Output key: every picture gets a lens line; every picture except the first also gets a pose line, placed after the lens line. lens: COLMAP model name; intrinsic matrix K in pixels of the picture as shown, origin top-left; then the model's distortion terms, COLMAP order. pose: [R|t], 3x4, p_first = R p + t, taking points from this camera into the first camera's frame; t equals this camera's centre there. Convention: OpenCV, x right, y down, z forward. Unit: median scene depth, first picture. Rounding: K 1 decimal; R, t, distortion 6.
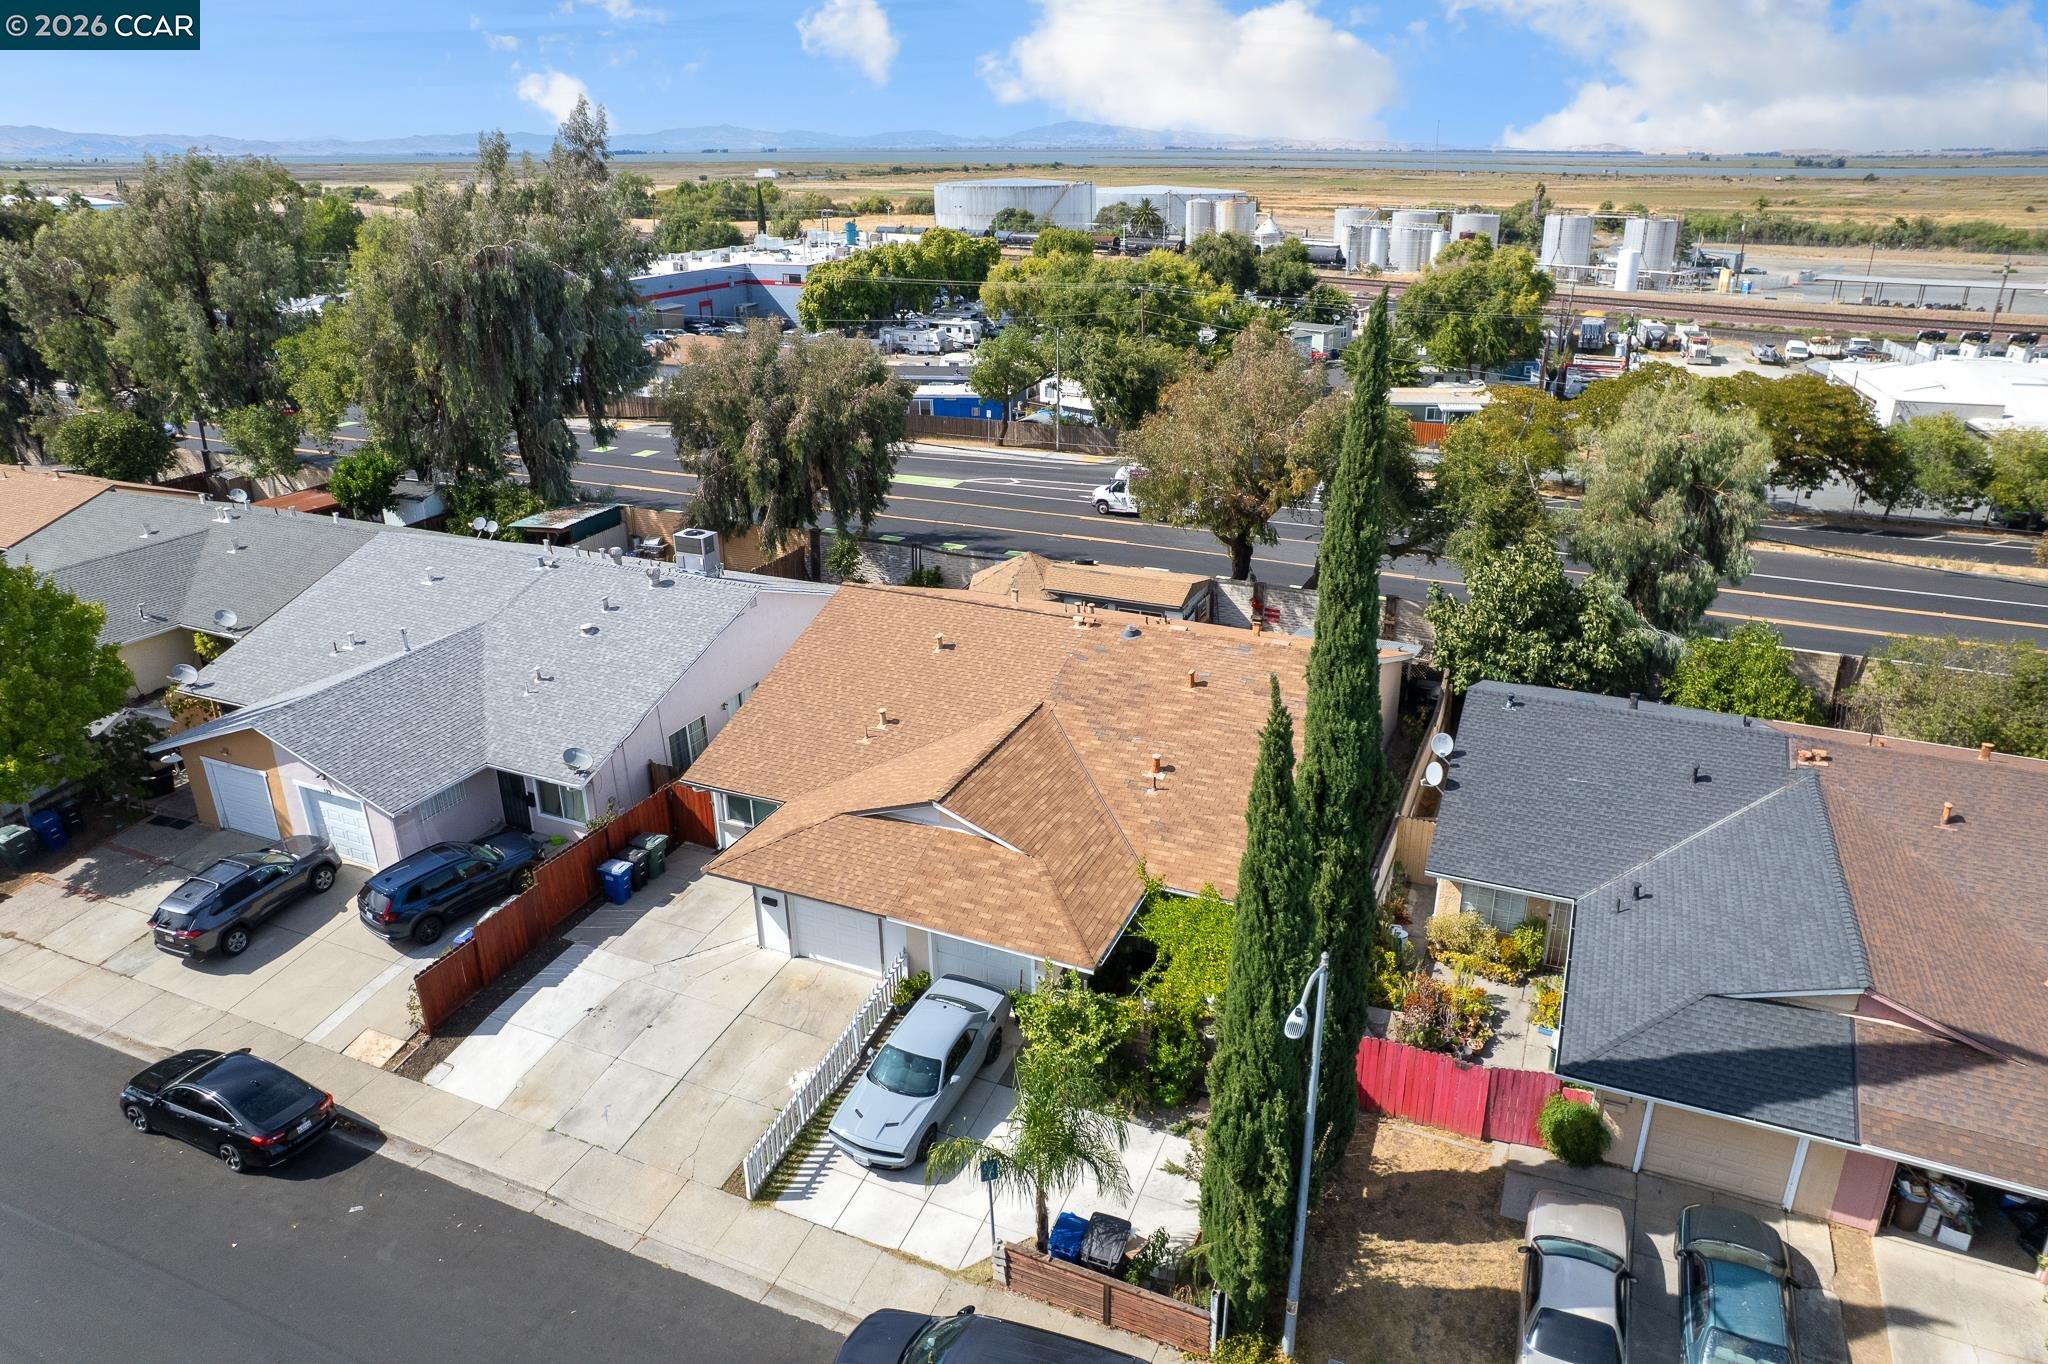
lens RADIAL K [[1340.2, 0, 1066.3], [0, 1340.2, 707.4], [0, 0, 1]] dist [-0.069707, 0.053536]
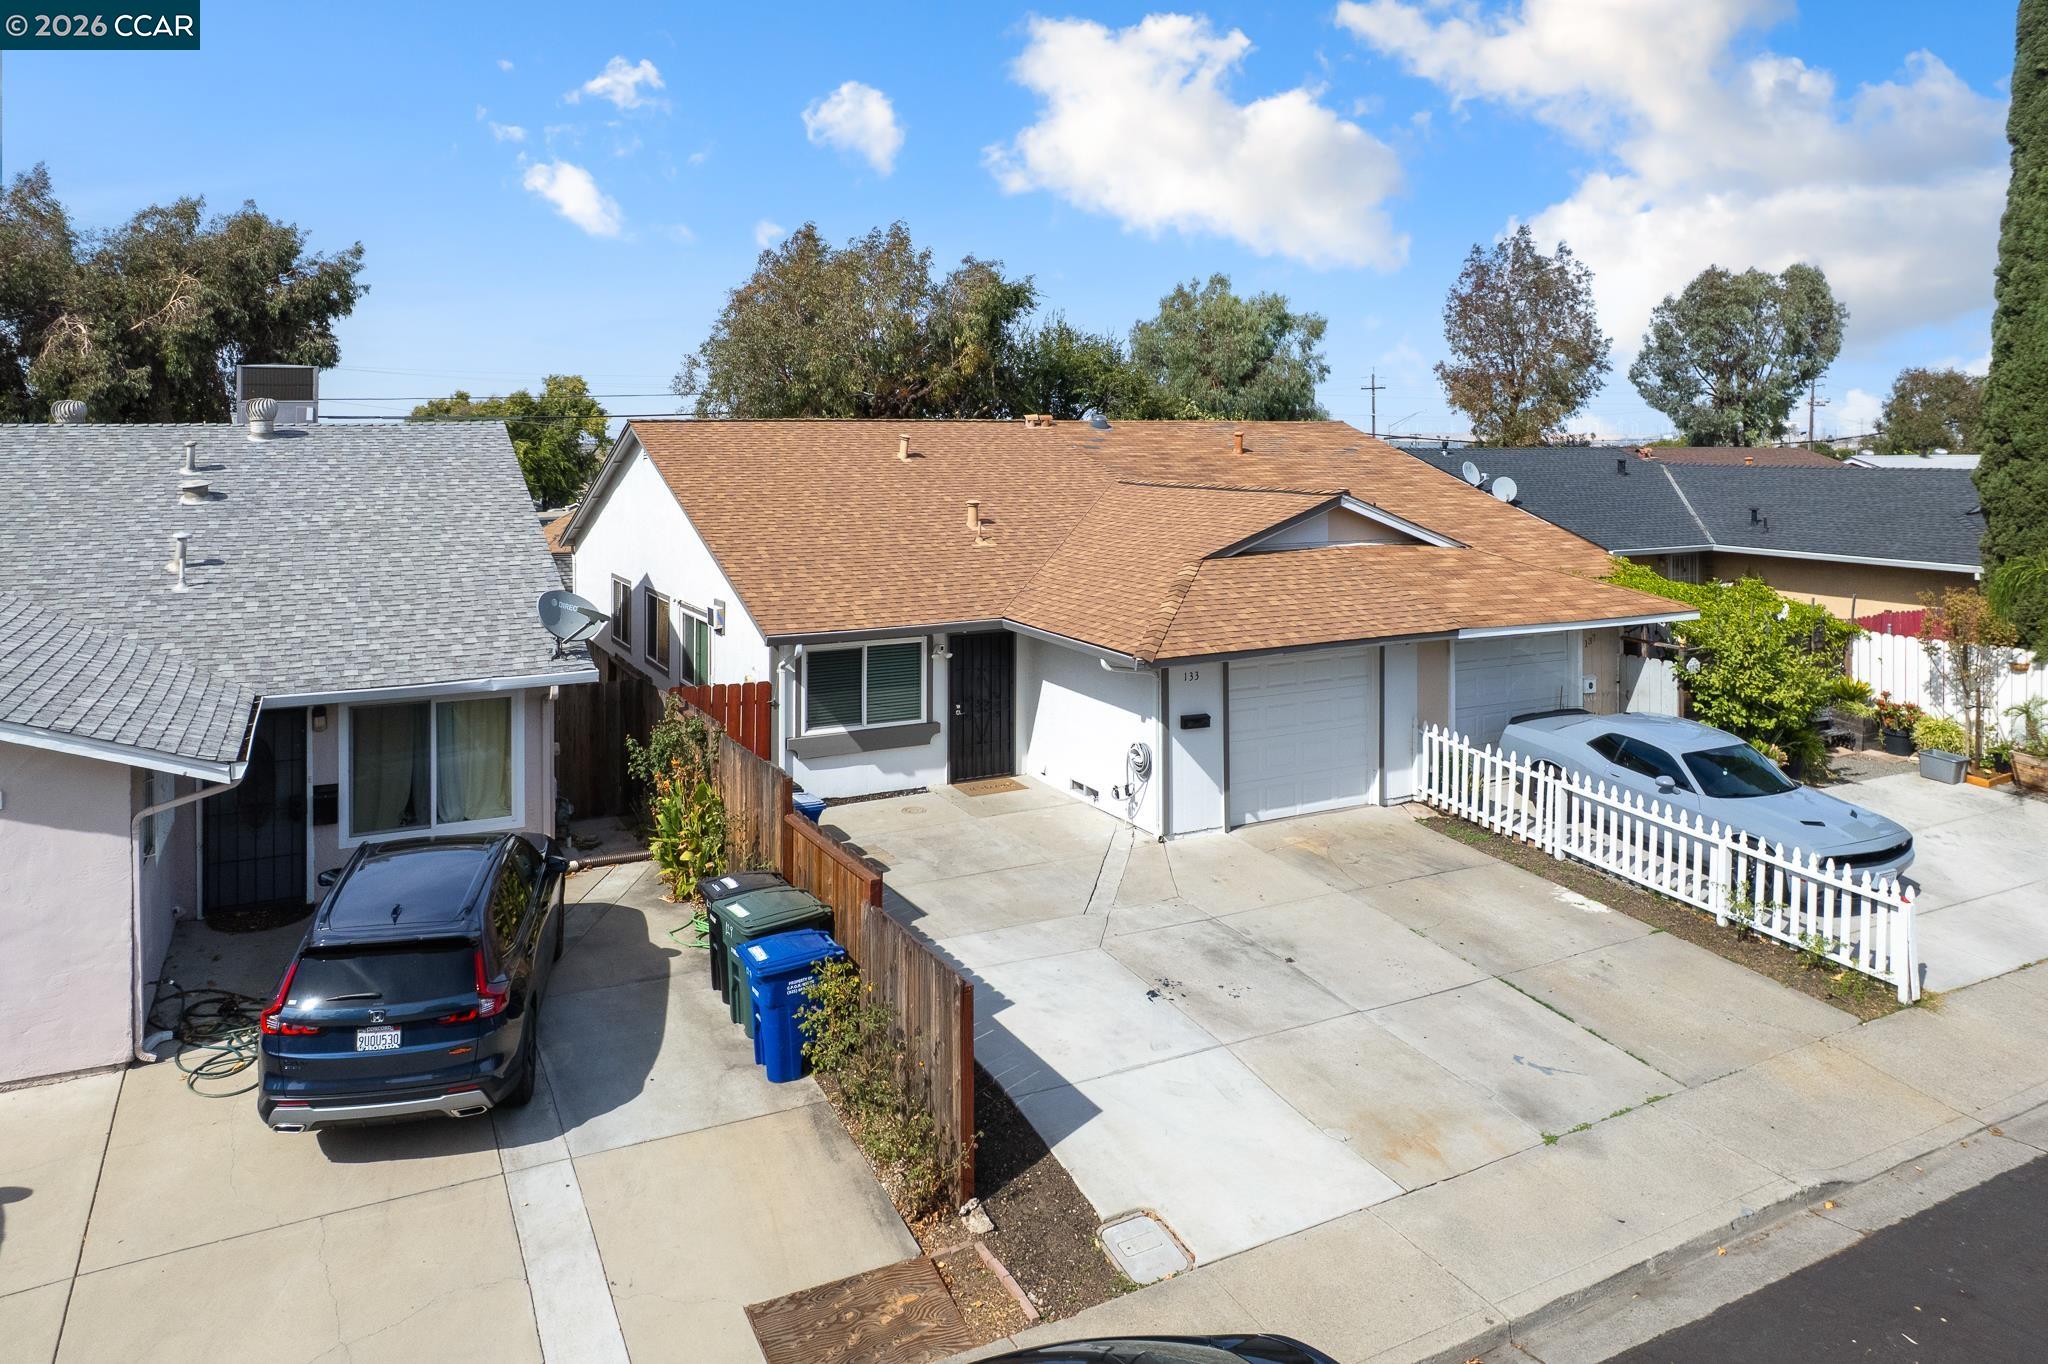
lens RADIAL K [[1372.1, 0, 1058.9], [0, 1372.1, 445.1], [0, 0, 1]] dist [-0.046540, 0.007254]
pose [[0.628639, -0.012907, 0.777590, -0.688863], [0.317826, 0.916818, -0.241726, 0.163065], [-0.709788, 0.399097, 0.580450, 0.701819]]
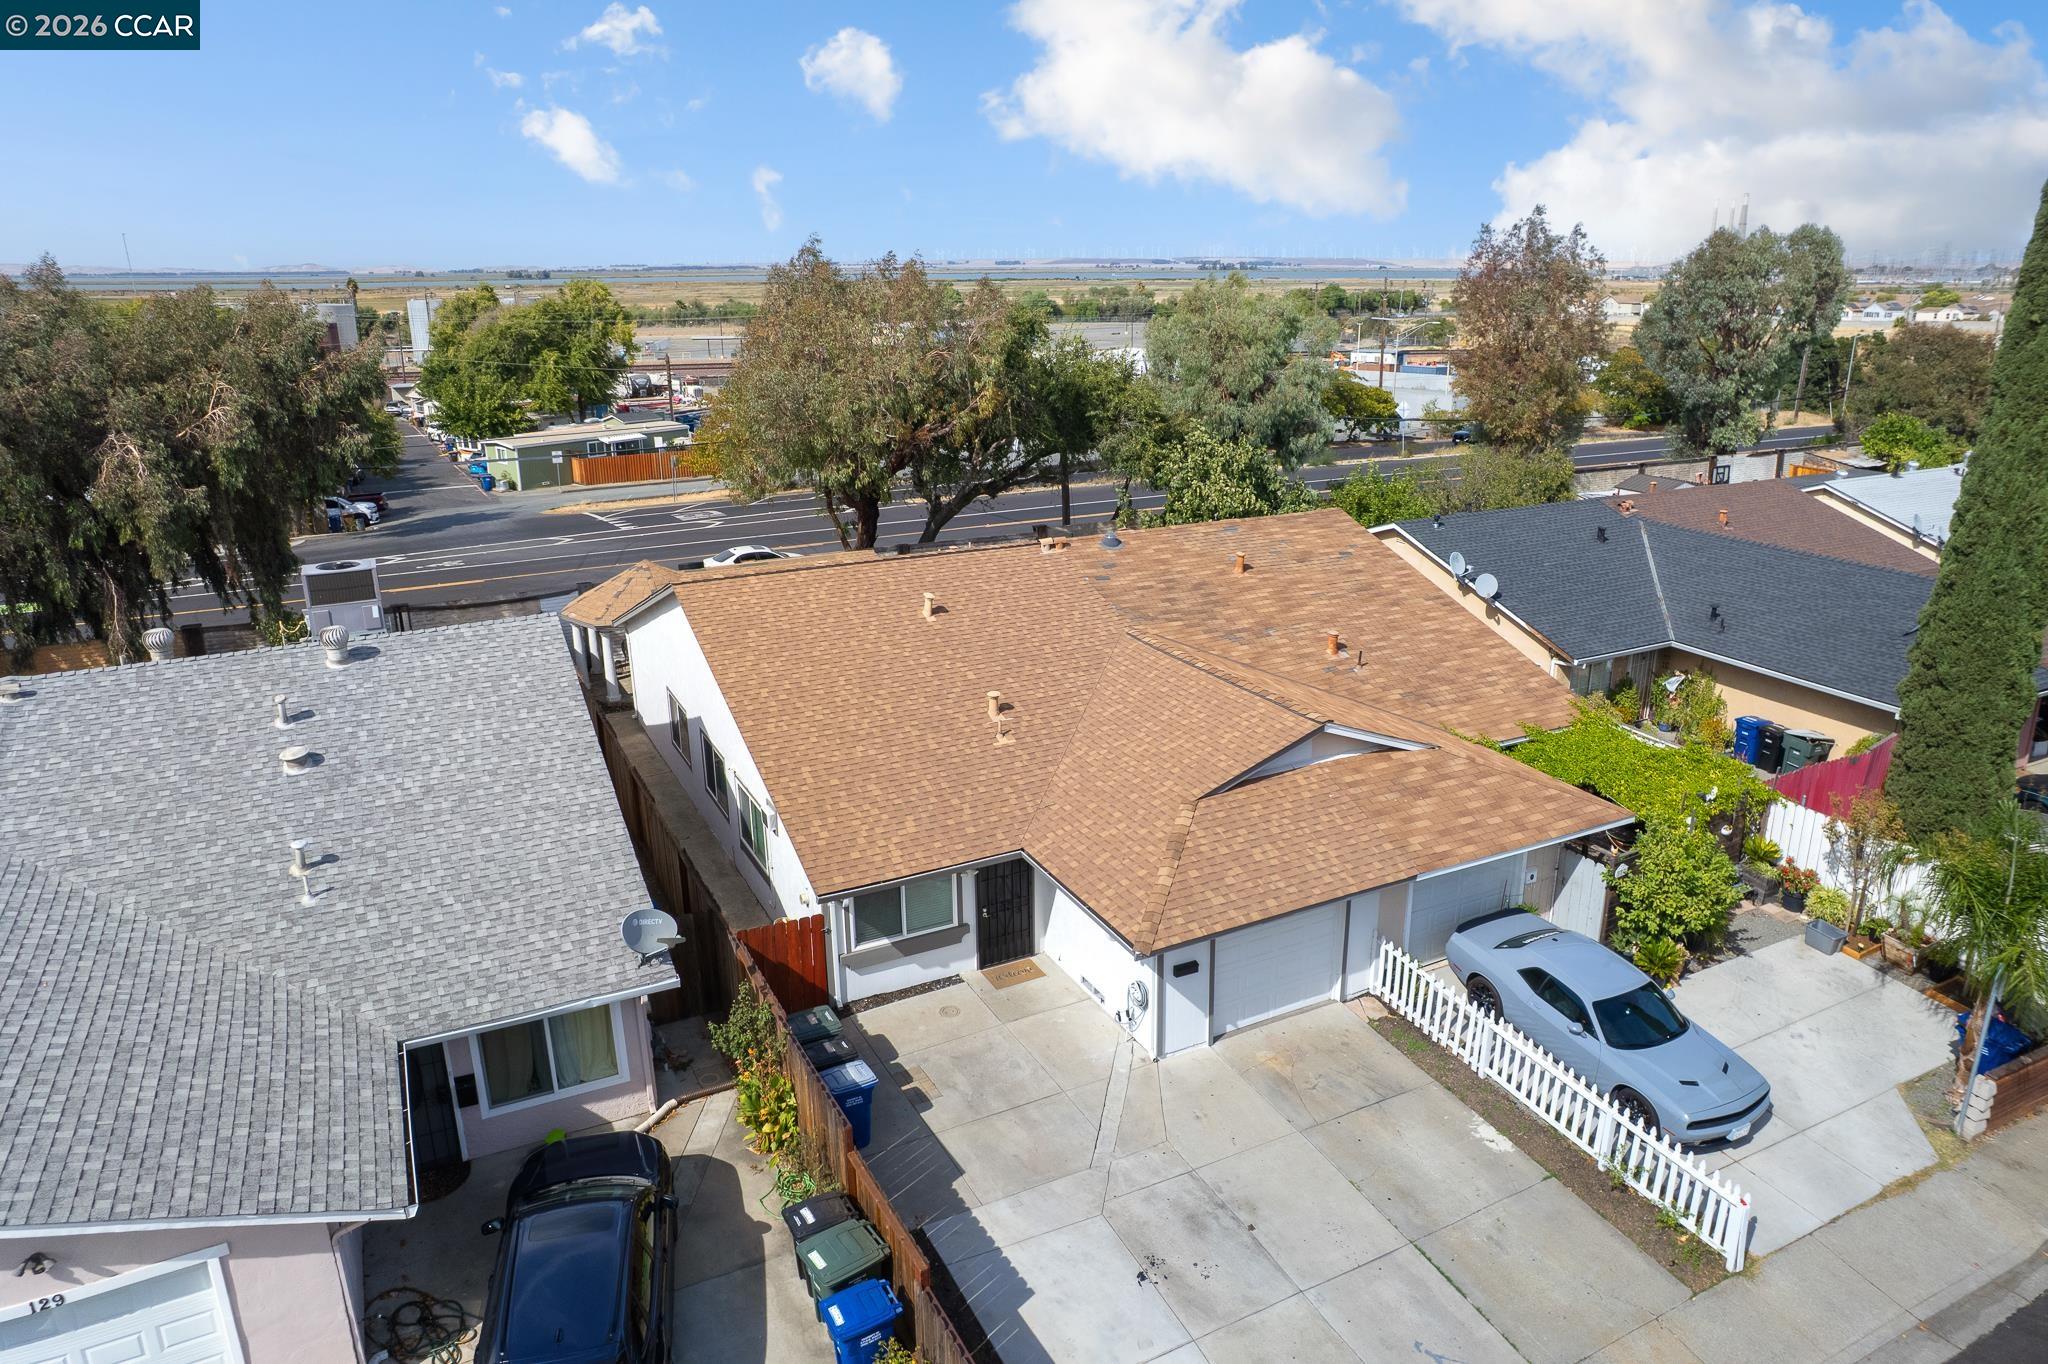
lens RADIAL K [[1299.9, 0, 1086.5], [0, 1299.9, 685.9], [0, 0, 1]] dist [-0.045841, -0.000423]
pose [[0.623598, -0.253835, 0.739387, -0.678708], [0.318766, 0.946179, 0.055981, -0.027126], [-0.713802, 0.200782, 0.670949, 0.620180]]
